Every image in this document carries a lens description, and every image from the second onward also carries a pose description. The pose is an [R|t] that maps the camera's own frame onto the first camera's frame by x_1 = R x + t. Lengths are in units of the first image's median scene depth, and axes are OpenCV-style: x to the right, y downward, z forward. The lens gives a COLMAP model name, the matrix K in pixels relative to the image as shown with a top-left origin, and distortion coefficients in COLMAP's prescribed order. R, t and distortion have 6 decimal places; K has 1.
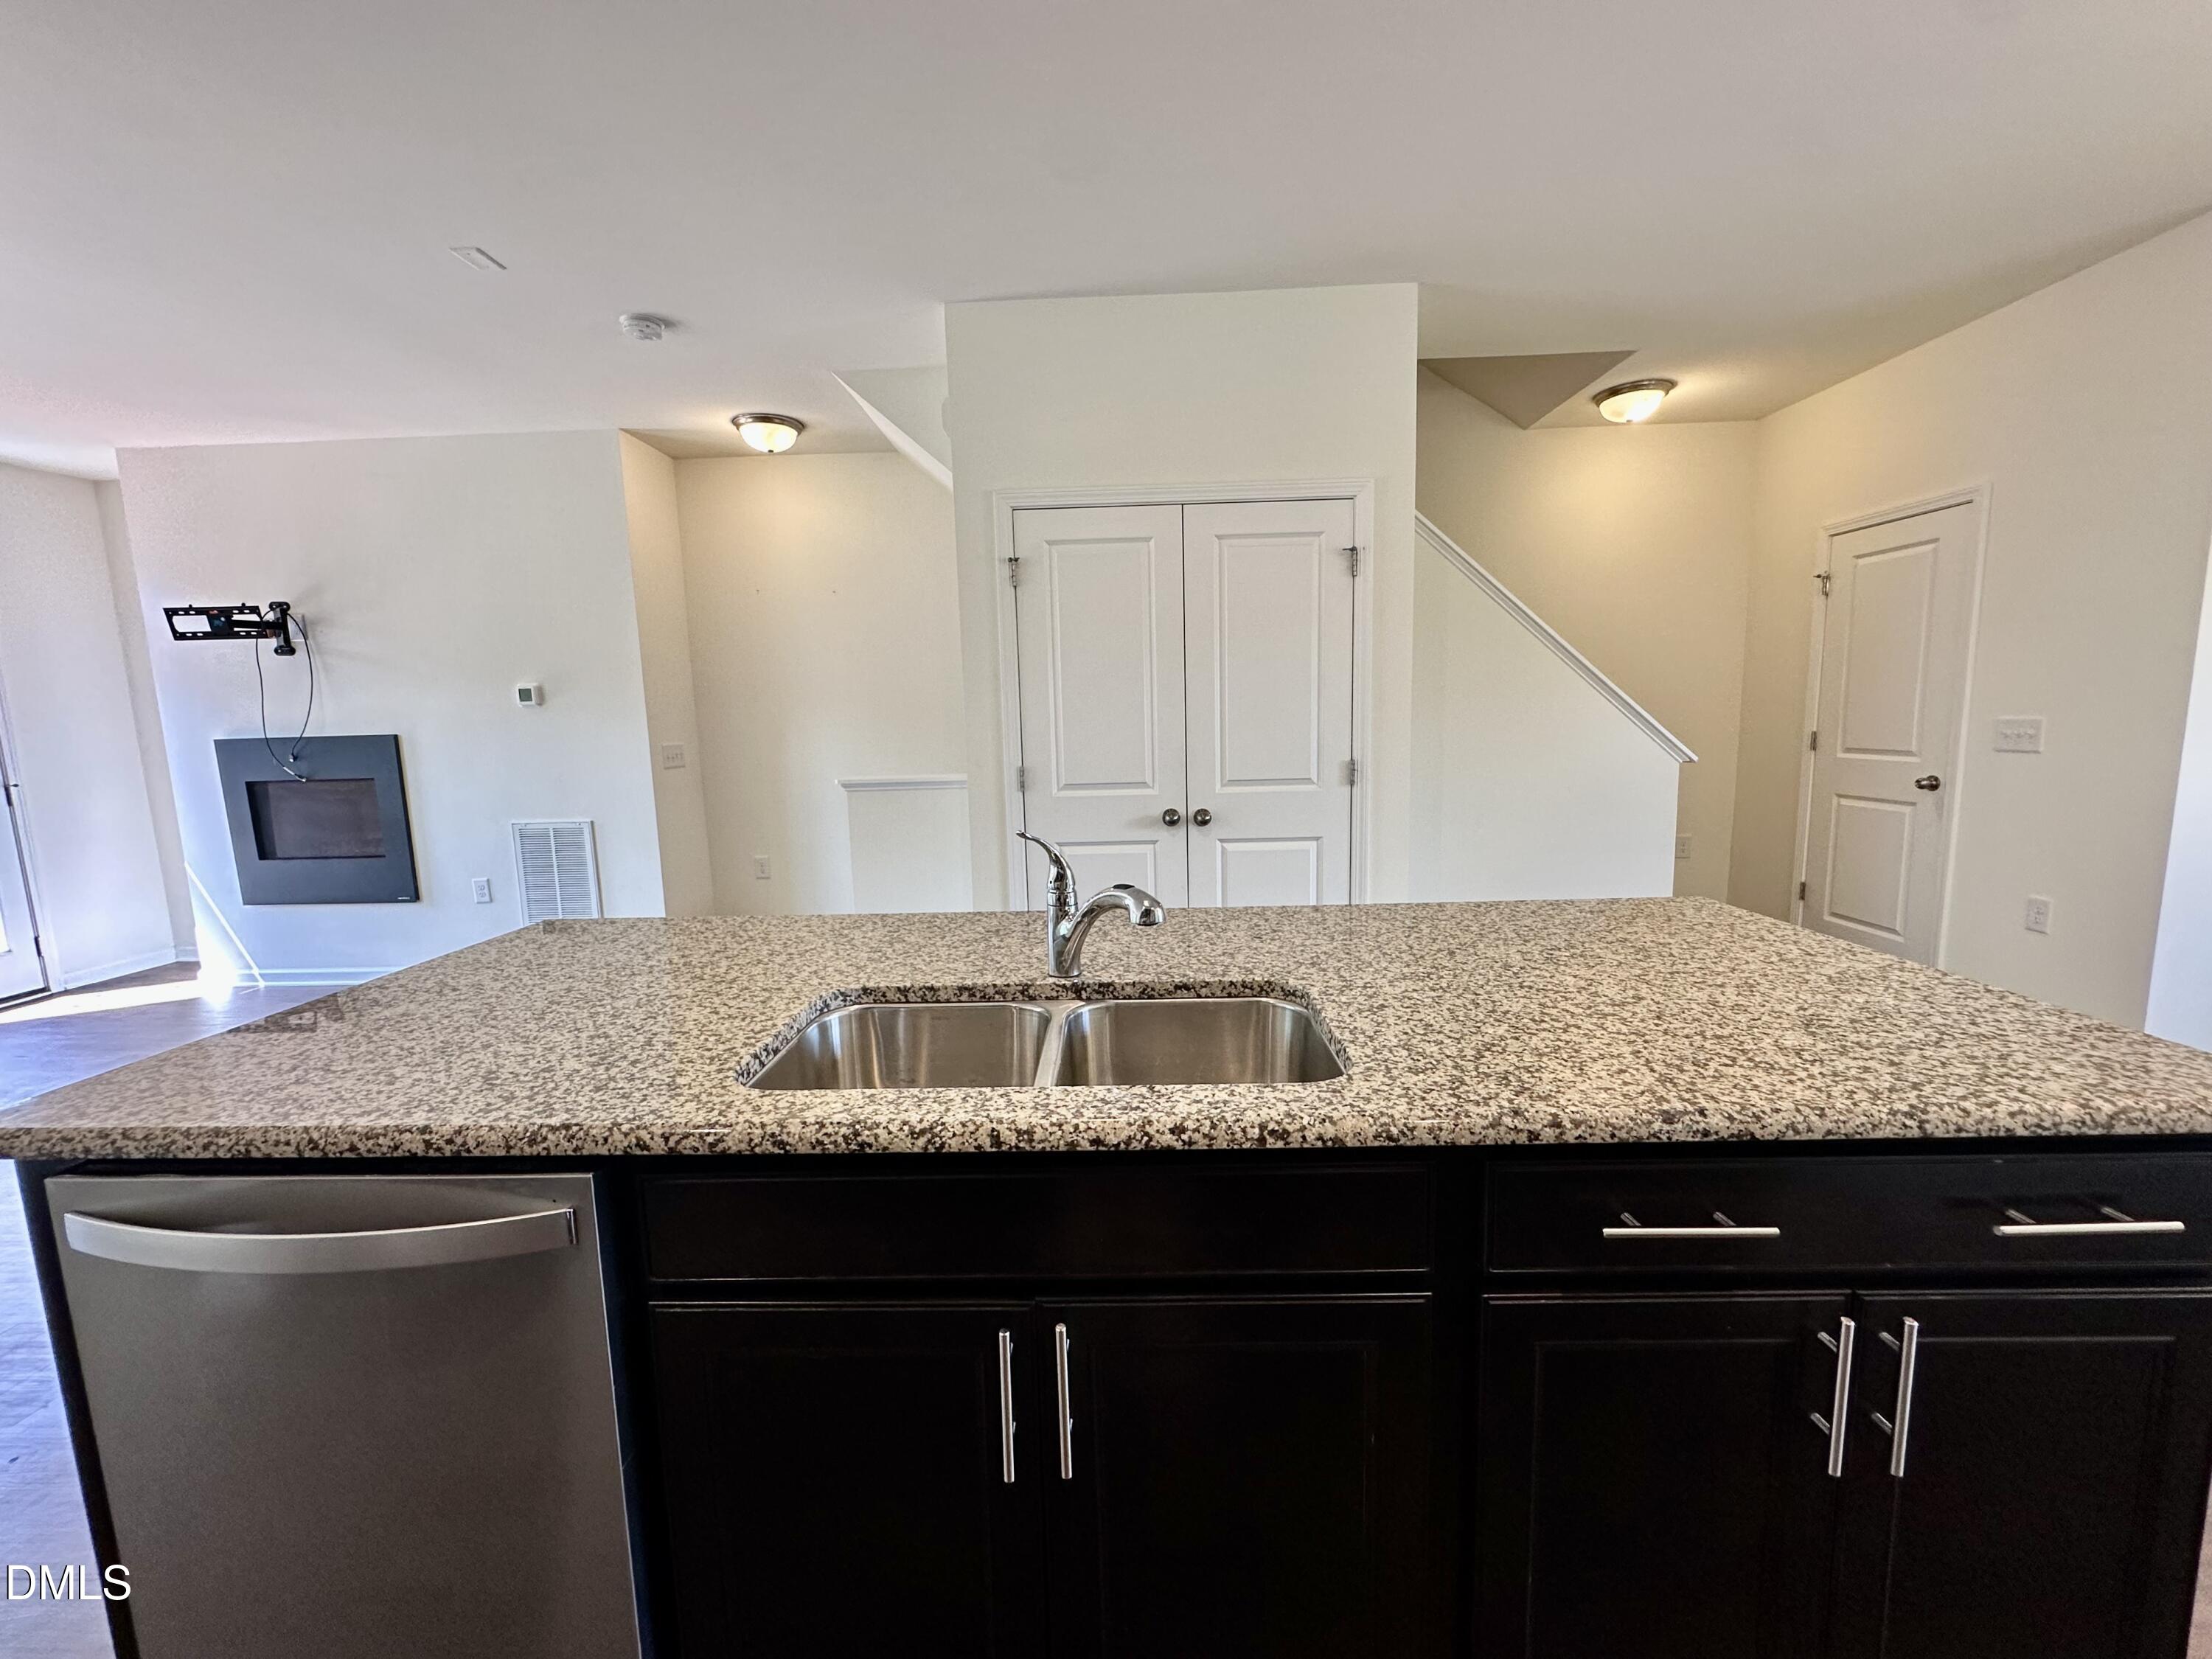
lens RADIAL K [[885.6, 0, 1103.9], [0, 885.6, 830.0], [0, 0, 1]] dist [-0.004476, 0.000685]
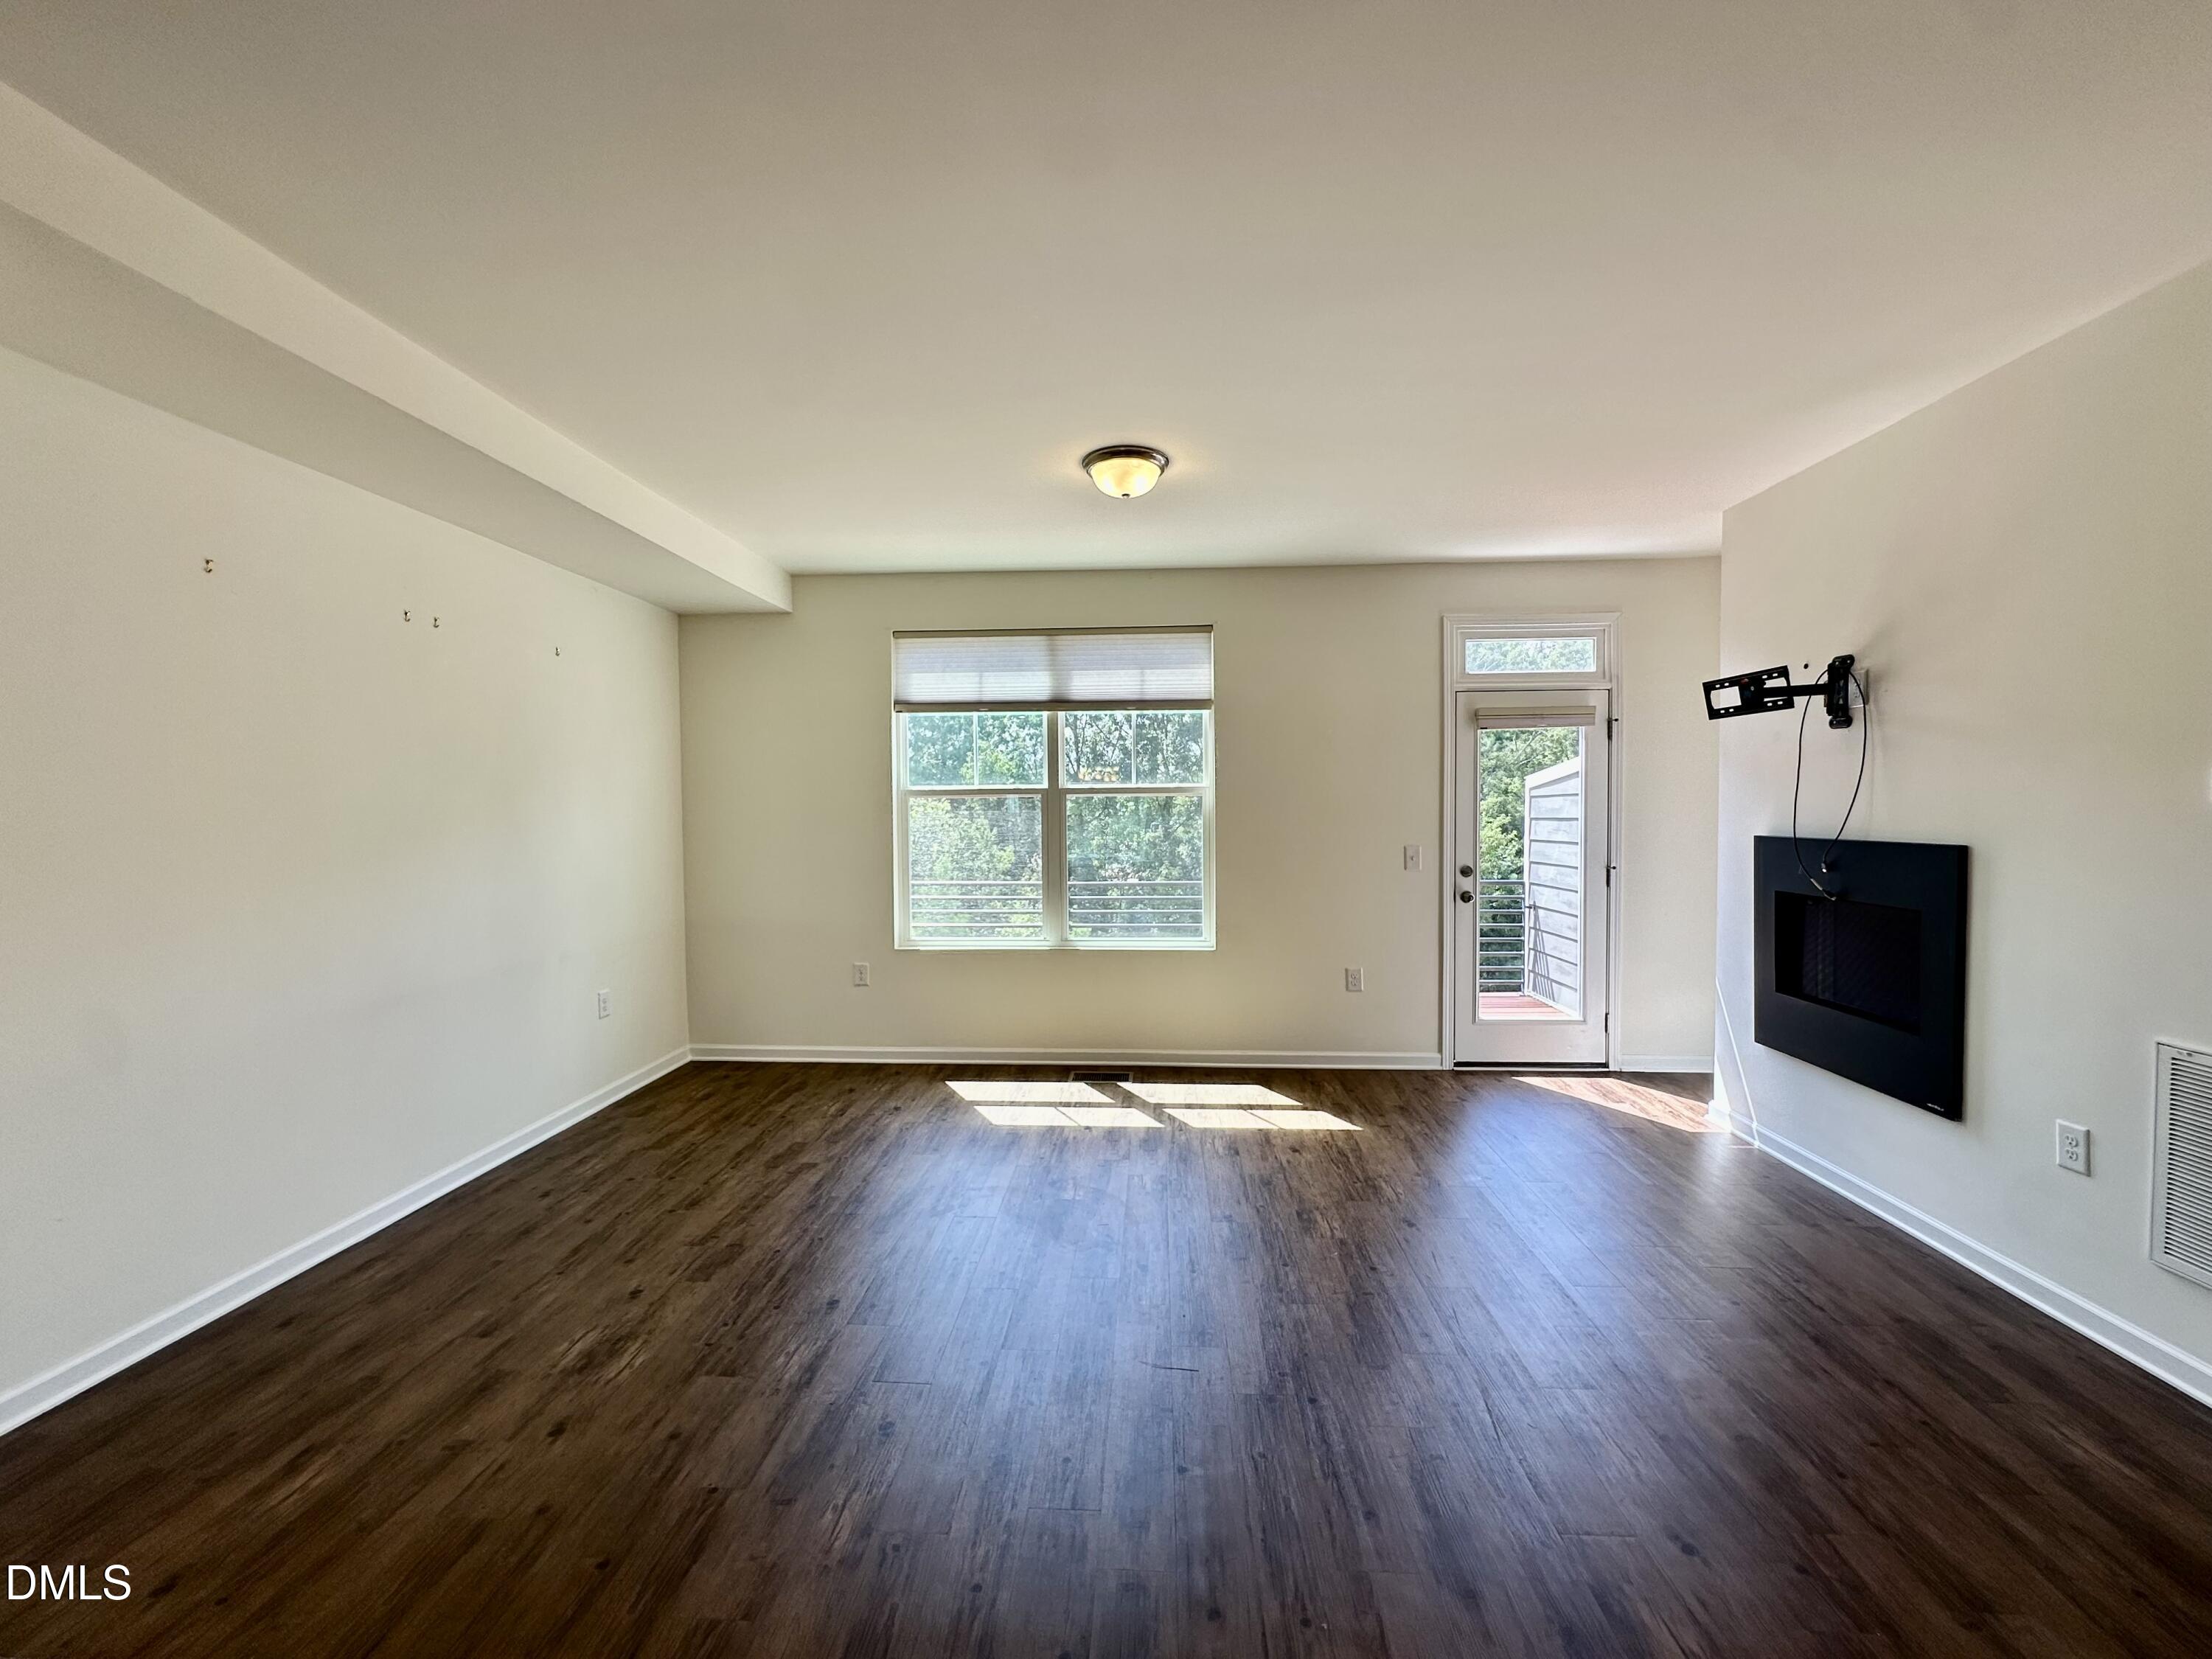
lens RADIAL K [[885.6, 0, 1107.3], [0, 885.6, 831.7], [0, 0, 1]] dist [-0.004476, 0.000685]
pose [[-0.031779, 0.056045, -0.997922, -0.188292], [-0.125471, 0.990305, 0.059613, -0.087234], [0.991588, 0.127105, -0.024438, 0.464523]]
